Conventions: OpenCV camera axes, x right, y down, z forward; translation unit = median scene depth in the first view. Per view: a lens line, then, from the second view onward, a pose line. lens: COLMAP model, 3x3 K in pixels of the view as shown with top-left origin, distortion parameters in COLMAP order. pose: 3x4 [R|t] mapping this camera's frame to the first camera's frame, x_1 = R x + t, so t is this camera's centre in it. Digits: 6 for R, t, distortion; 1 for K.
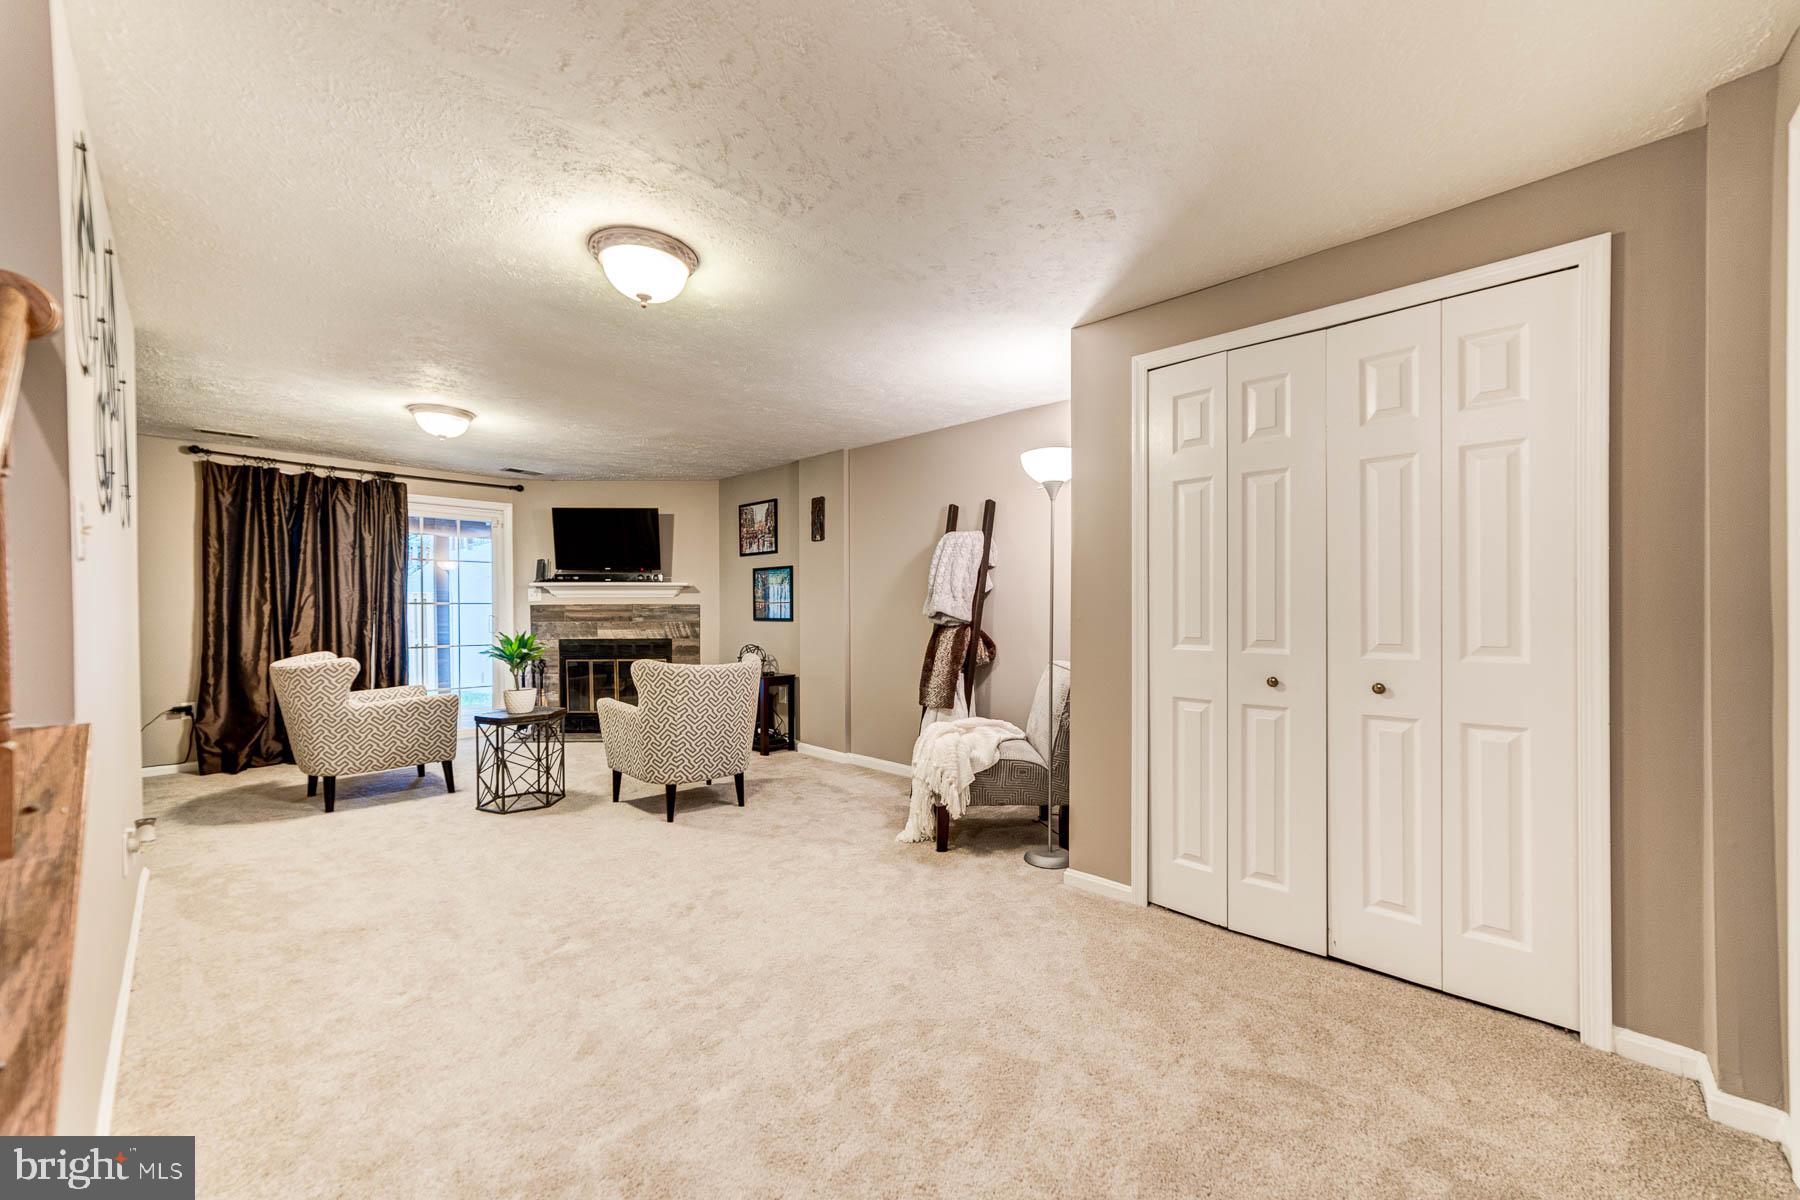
lens RADIAL K [[699.0, 0, 905.2], [0, 699.0, 608.7], [0, 0, 1]] dist [0.001712, 0.000085]
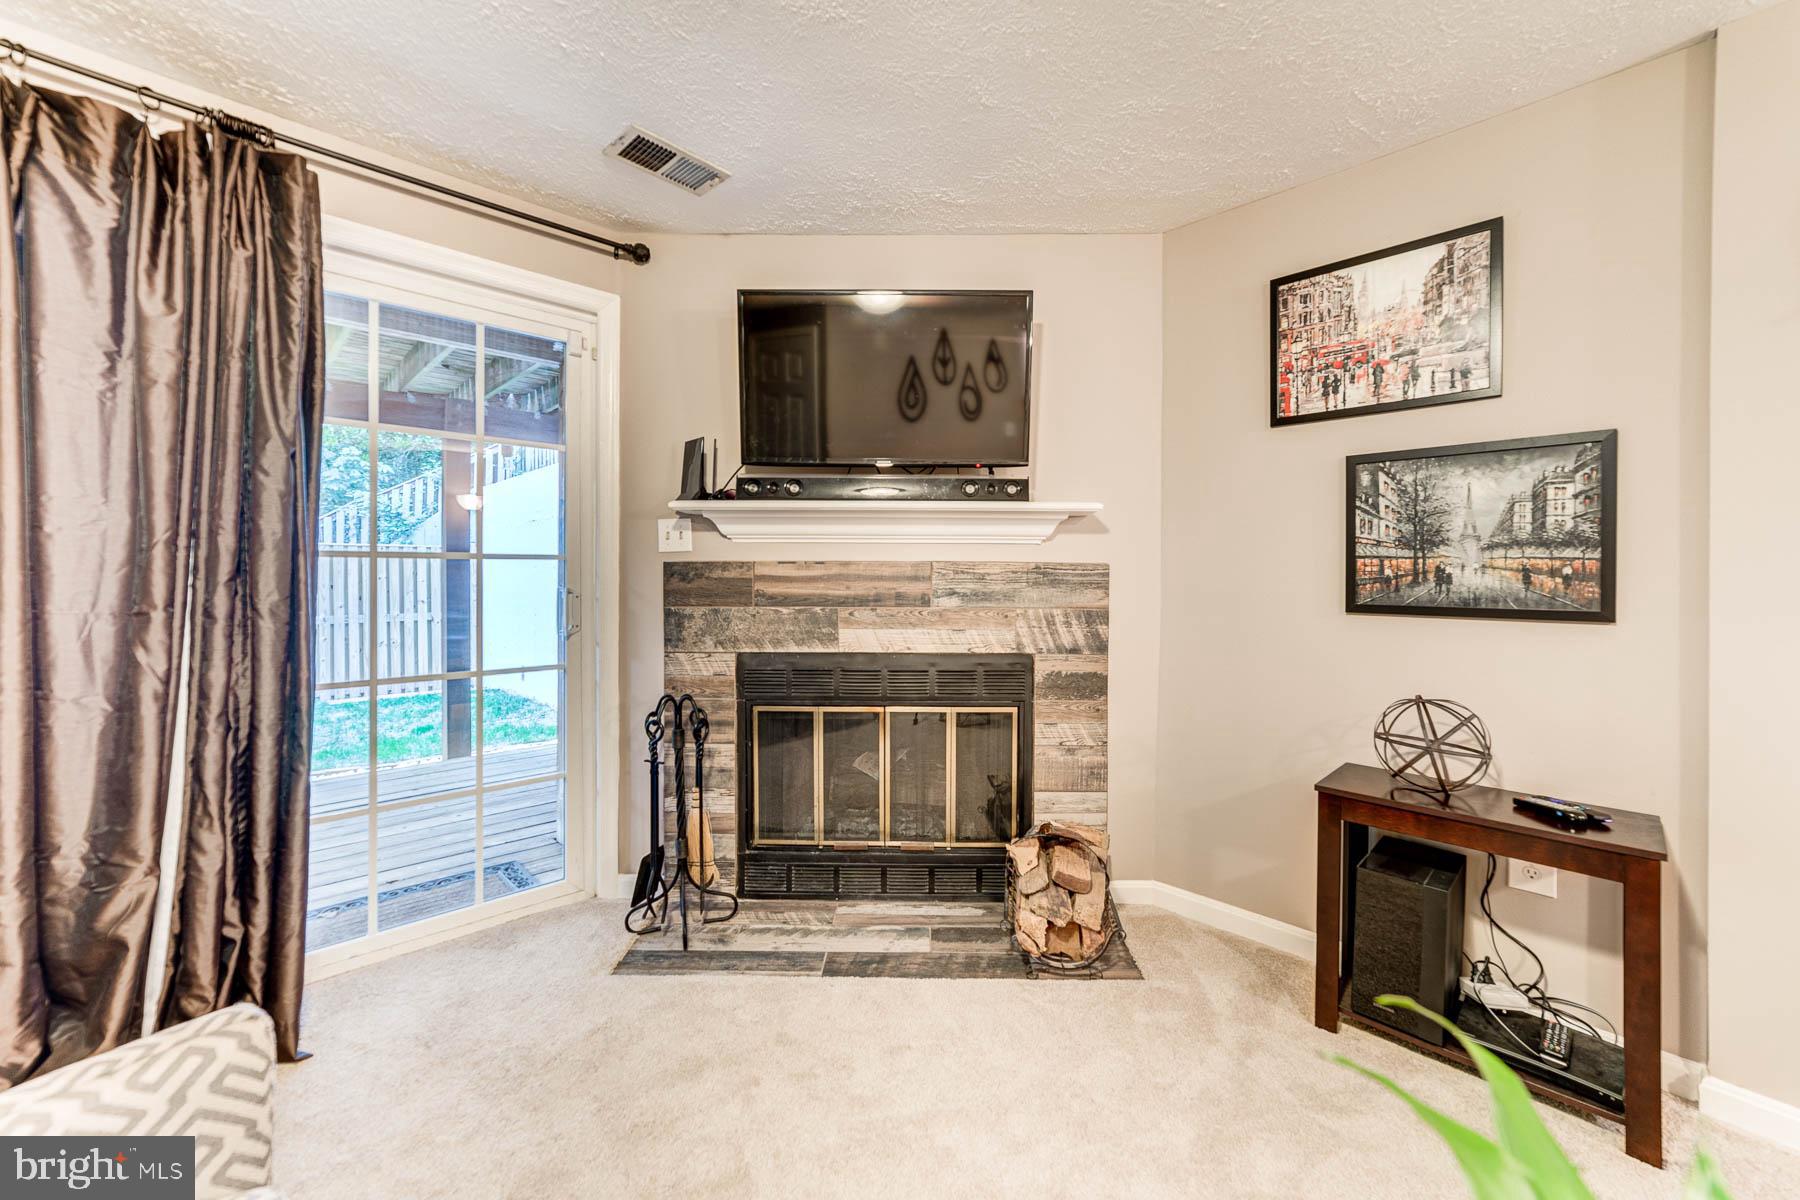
lens RADIAL K [[699.0, 0, 911.1], [0, 699.0, 570.6], [0, 0, 1]] dist [0.001712, 0.000085]
pose [[0.999588, 0.006356, -0.027982, -0.391745], [-0.006451, 0.999974, -0.003310, -0.000296], [0.027960, 0.003489, 0.999603, 0.624725]]
